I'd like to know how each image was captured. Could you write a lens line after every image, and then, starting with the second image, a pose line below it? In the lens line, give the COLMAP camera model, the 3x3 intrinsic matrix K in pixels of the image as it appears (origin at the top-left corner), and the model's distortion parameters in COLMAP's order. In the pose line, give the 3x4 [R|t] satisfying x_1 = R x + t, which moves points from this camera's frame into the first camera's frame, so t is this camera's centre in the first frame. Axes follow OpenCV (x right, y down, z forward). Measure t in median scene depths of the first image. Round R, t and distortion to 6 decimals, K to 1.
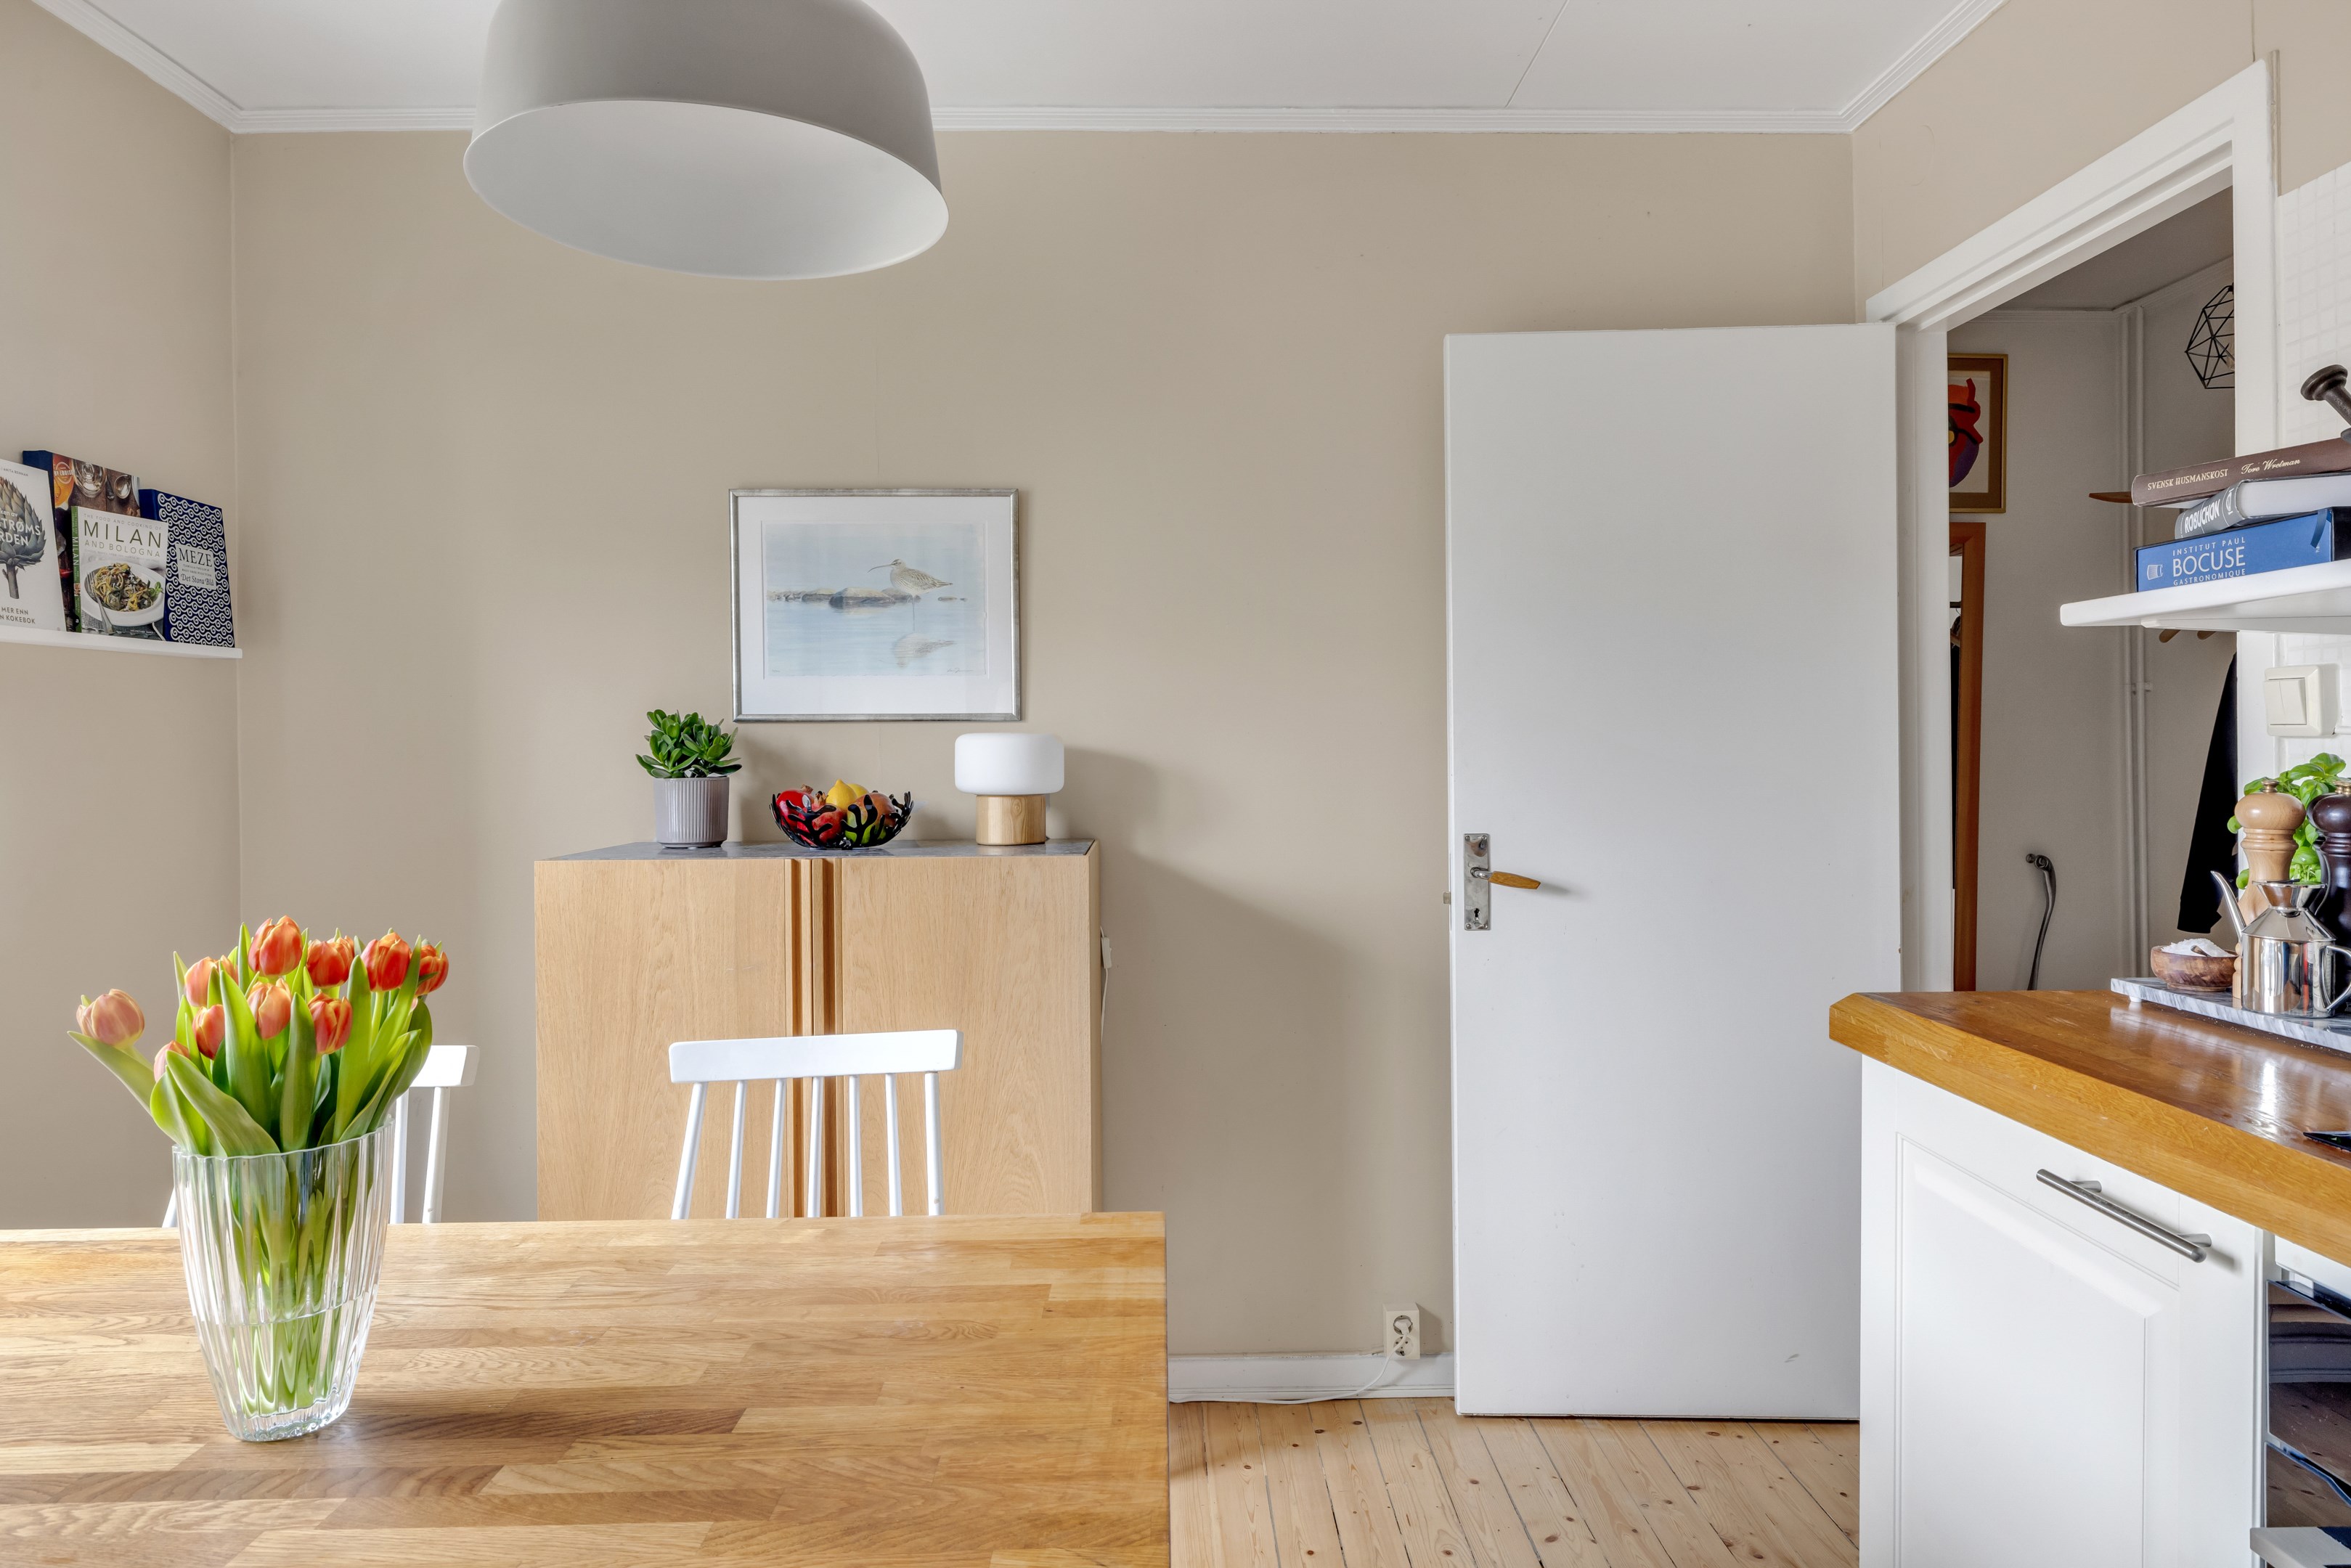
lens RADIAL K [[1392.5, 0, 1154.0], [0, 1392.5, 760.1], [0, 0, 1]] dist [-0.011612, 0.003855]
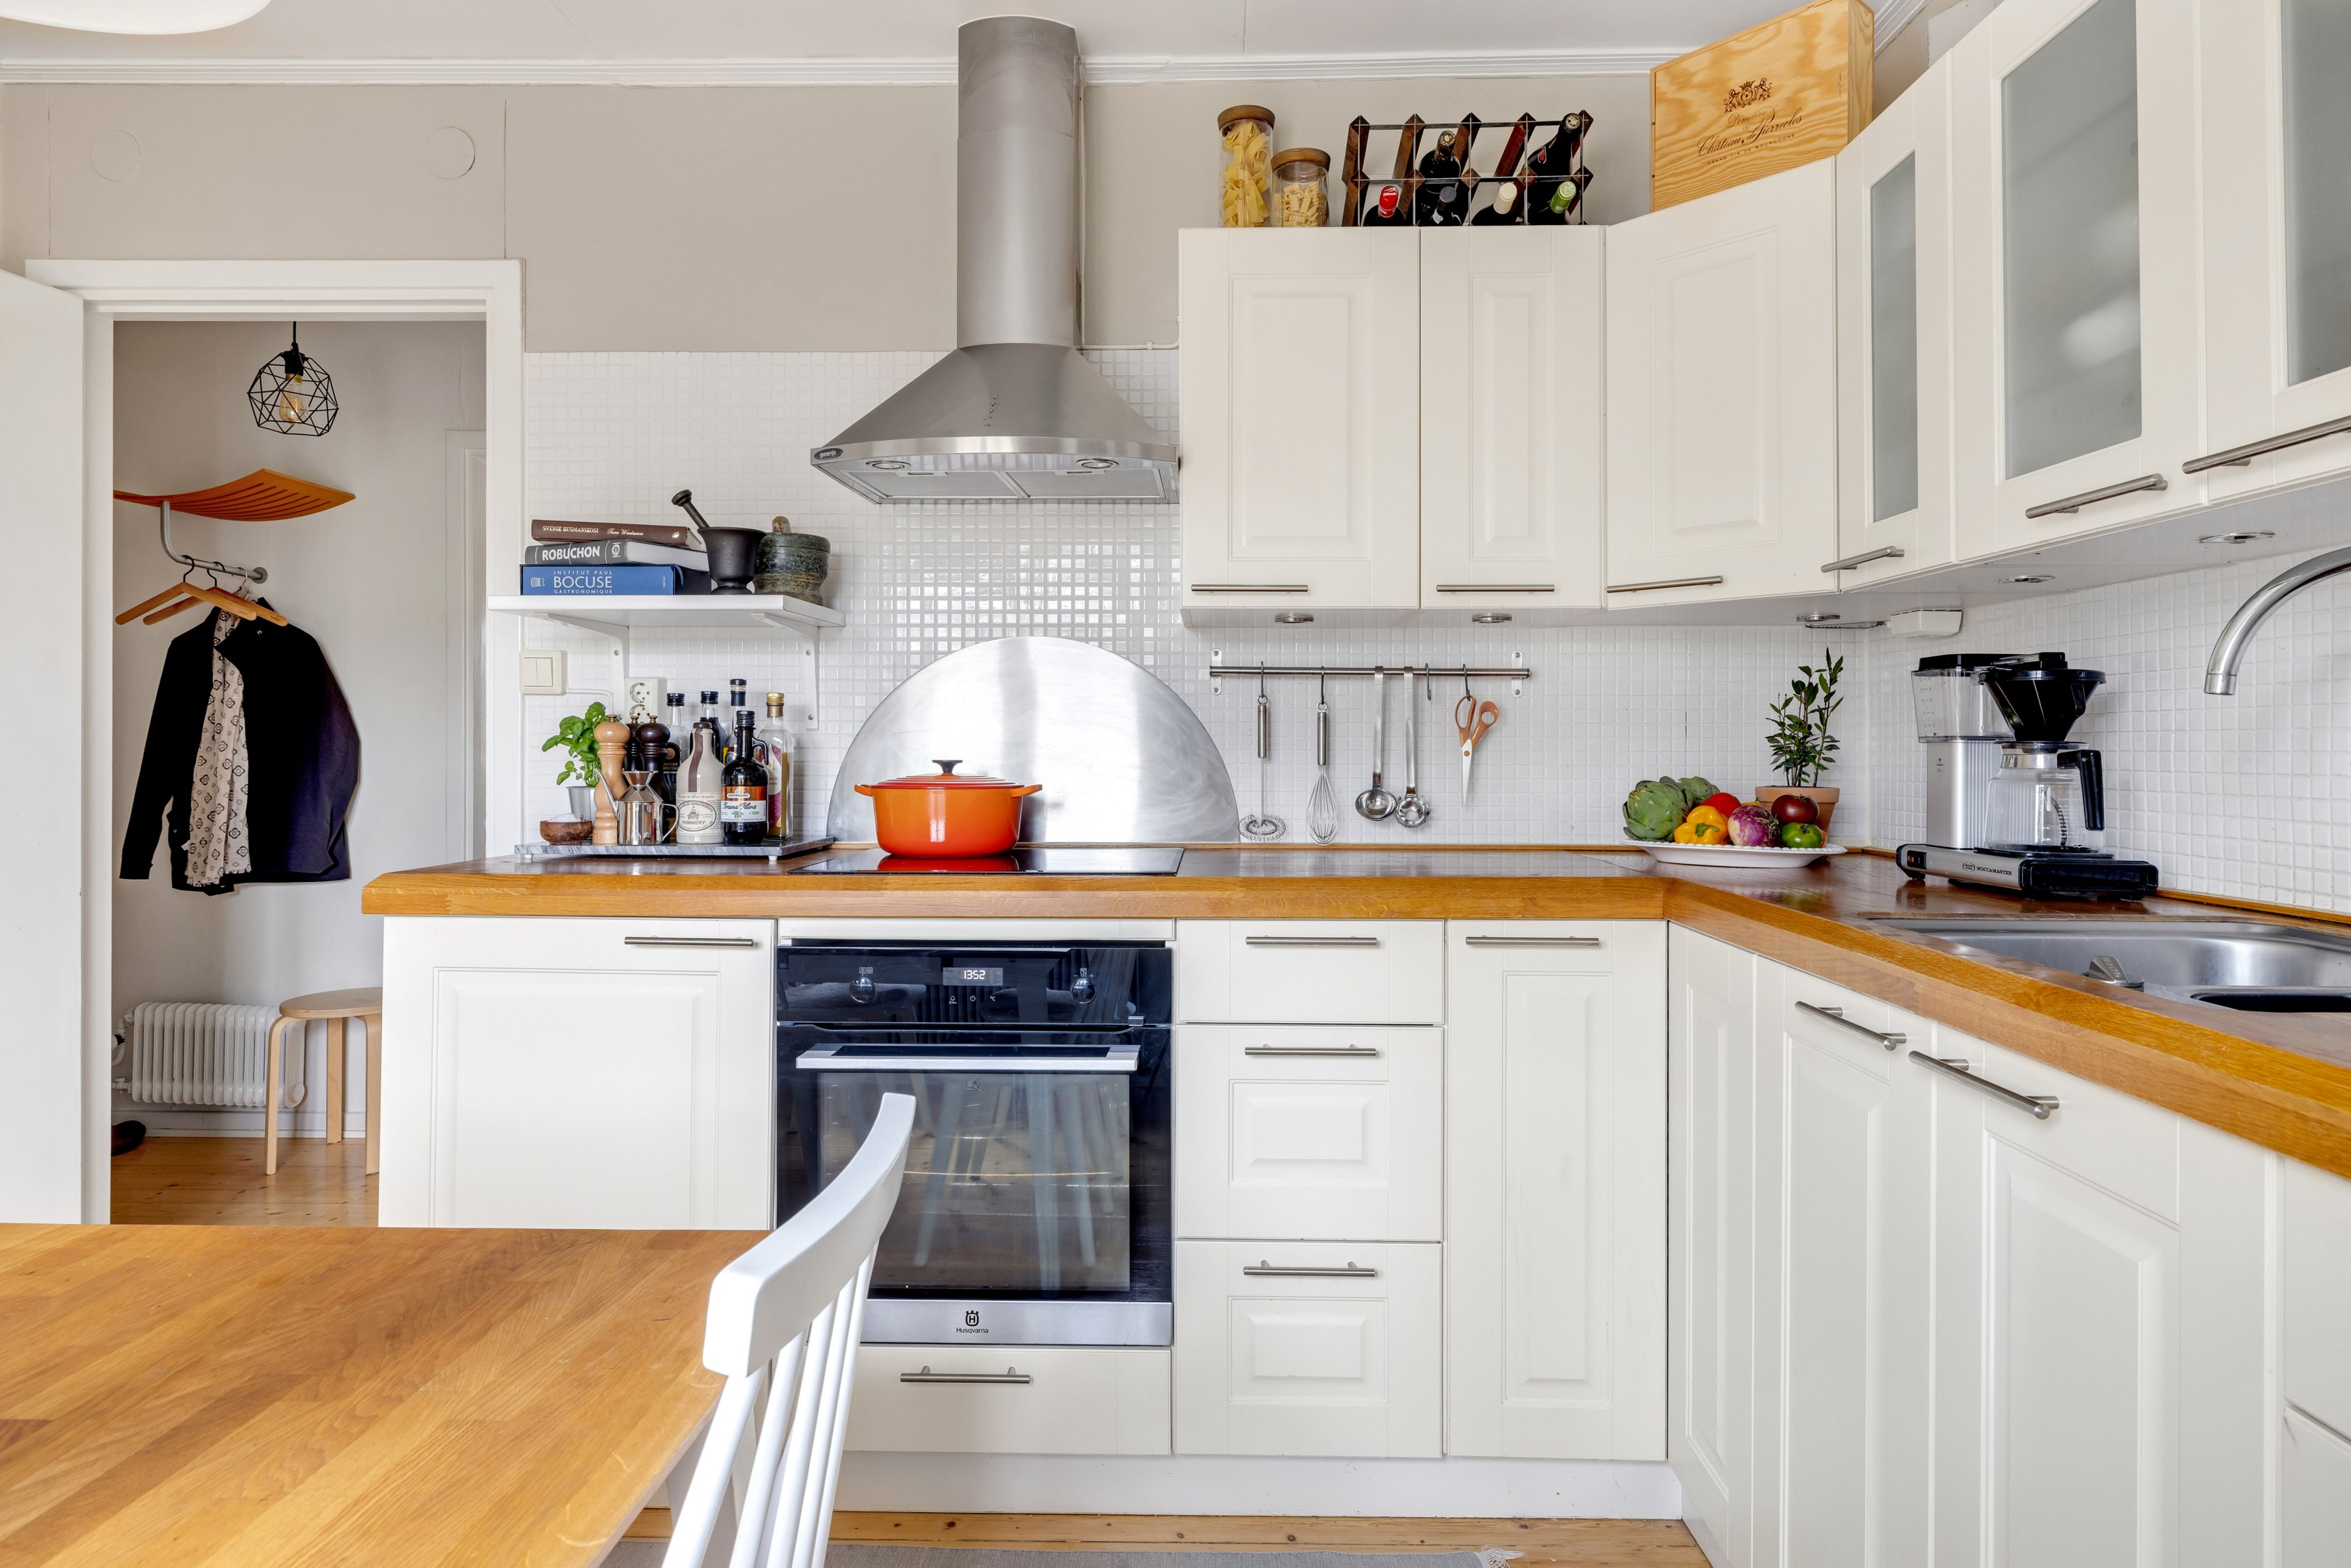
lens RADIAL K [[1317.8, 0, 1200.8], [0, 1317.8, 738.4], [0, 0, 1]] dist [0.004456, -0.001628]
pose [[0.036686, 0.013337, 0.999238, -0.927175], [0.003070, 0.999905, -0.013458, 0.078805], [-0.999322, 0.003562, 0.036641, 0.247713]]
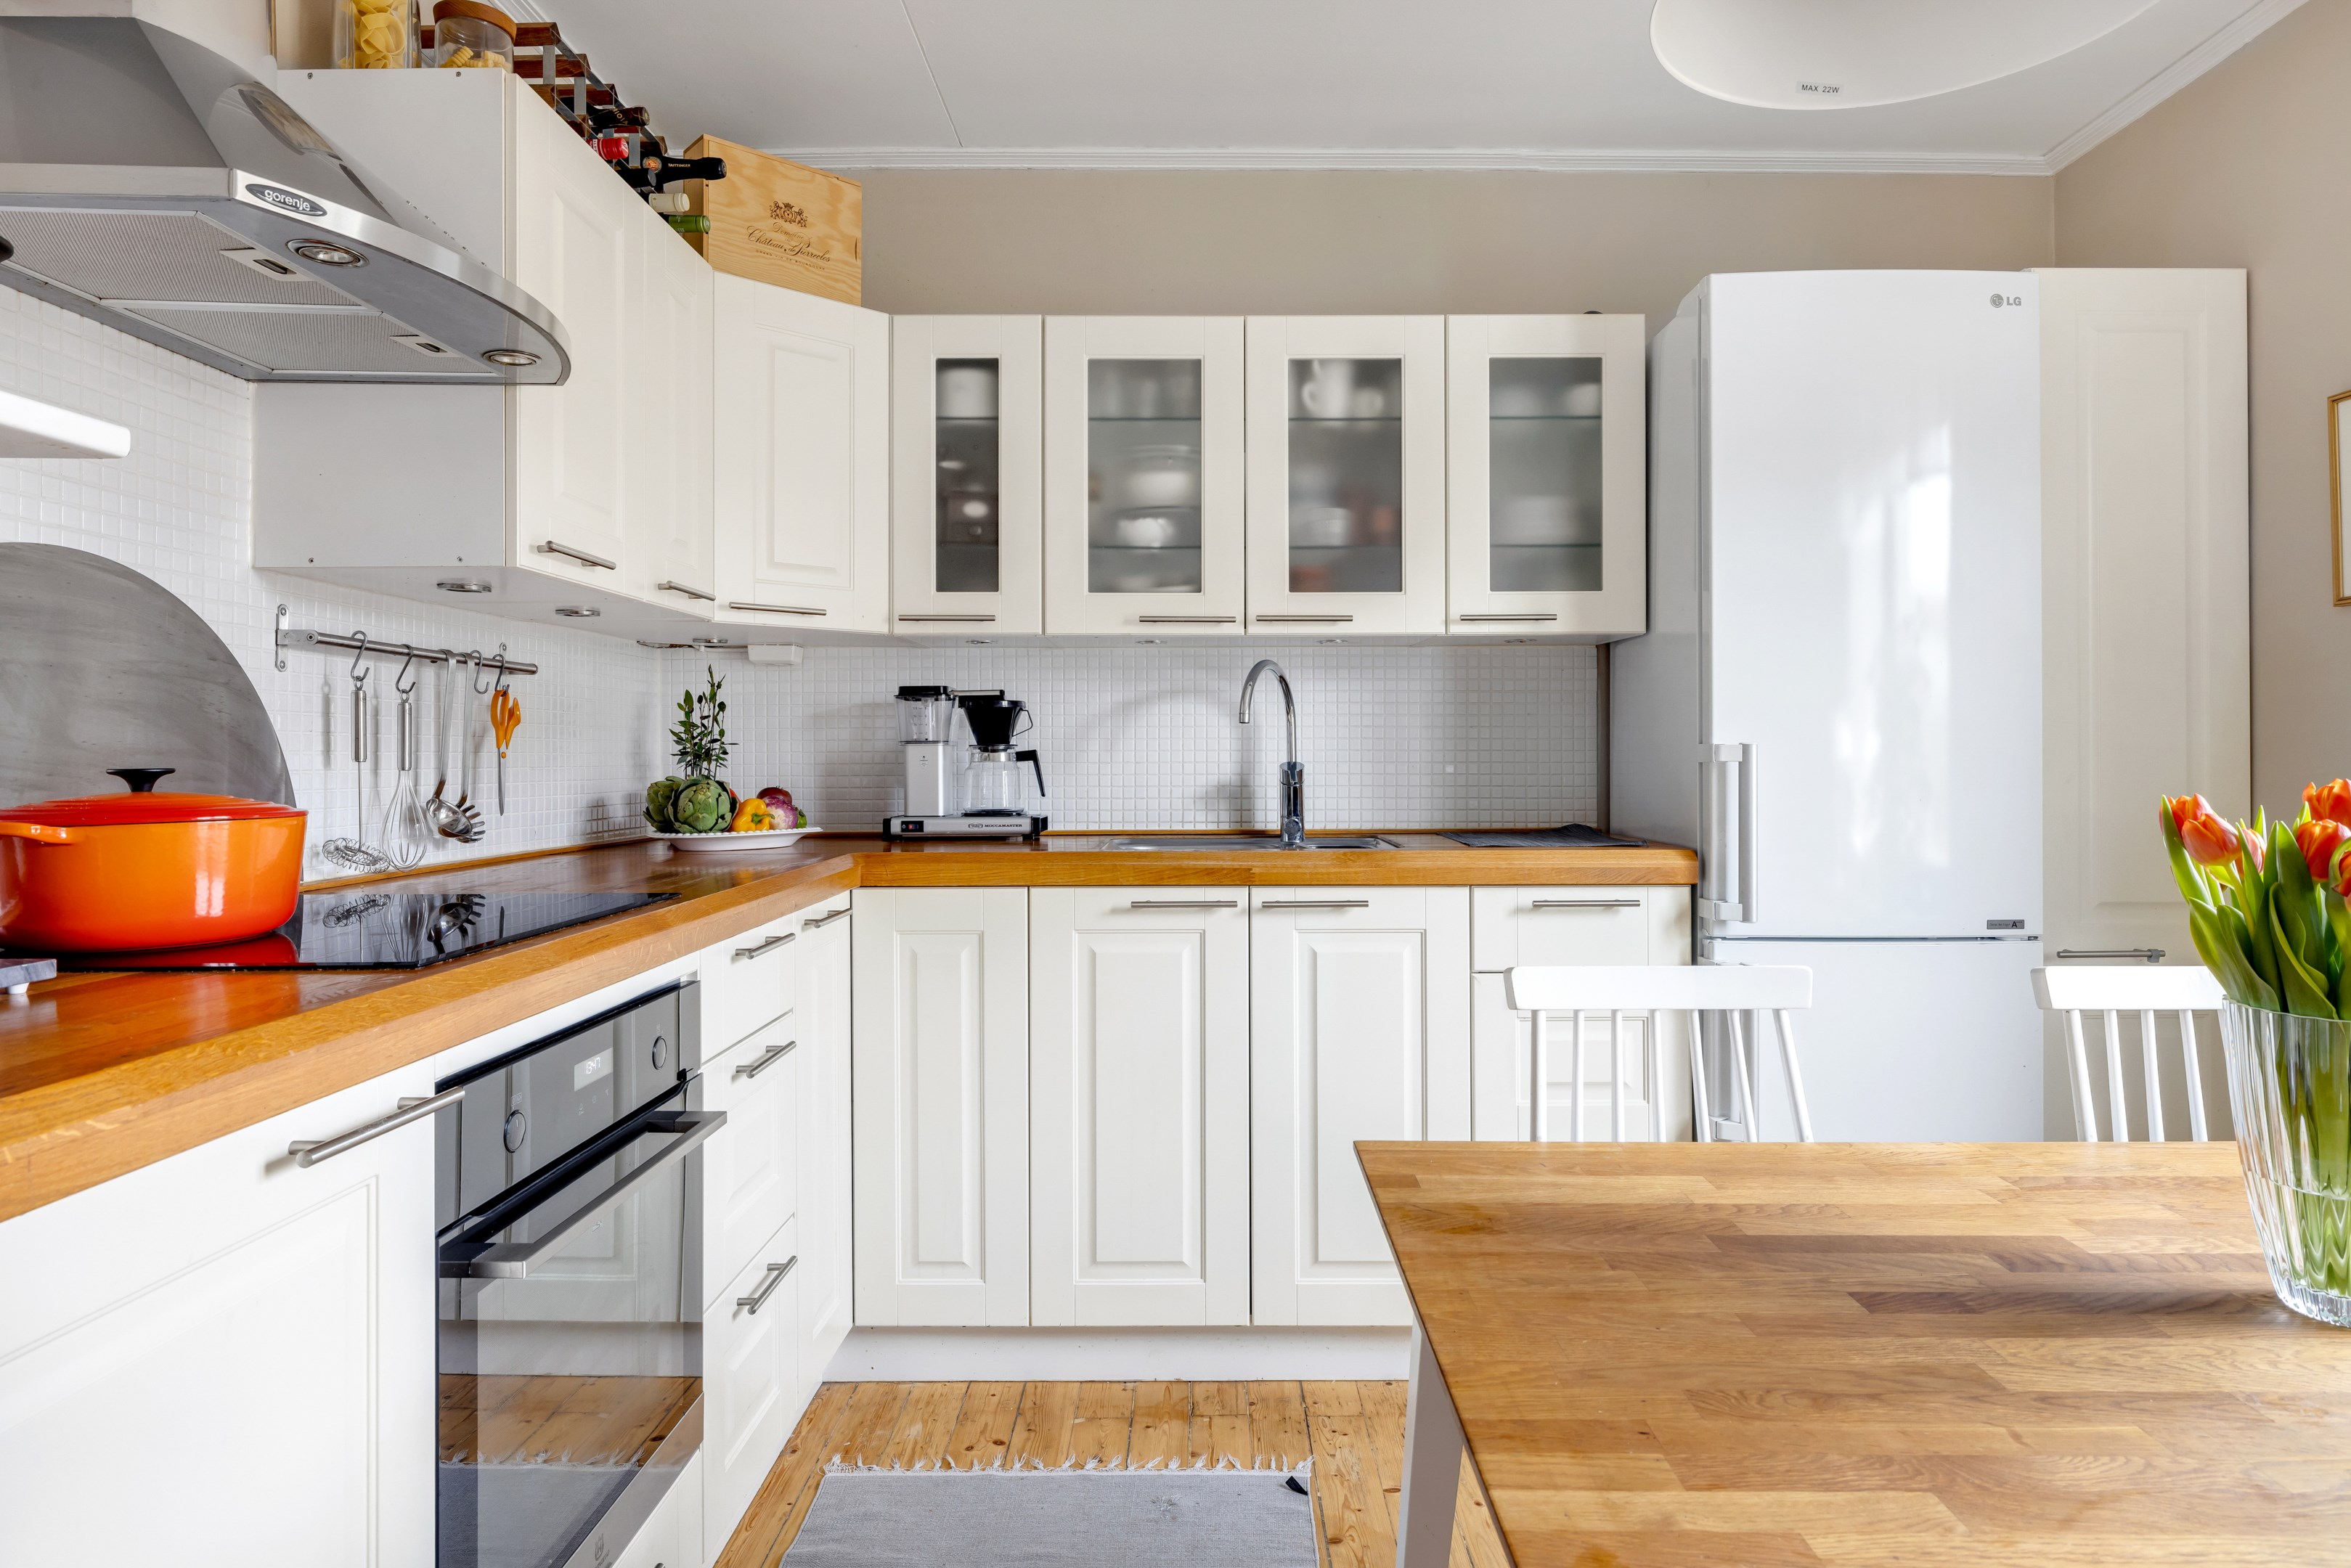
lens RADIAL K [[1392.5, 0, 1145.3], [0, 1392.5, 752.3], [0, 0, 1]] dist [-0.011612, 0.003855]
pose [[-0.999185, 0.008742, 0.039410, 0.138365], [0.008872, 0.999956, 0.003123, 0.073636], [-0.039381, 0.003470, -0.999218, 1.751053]]
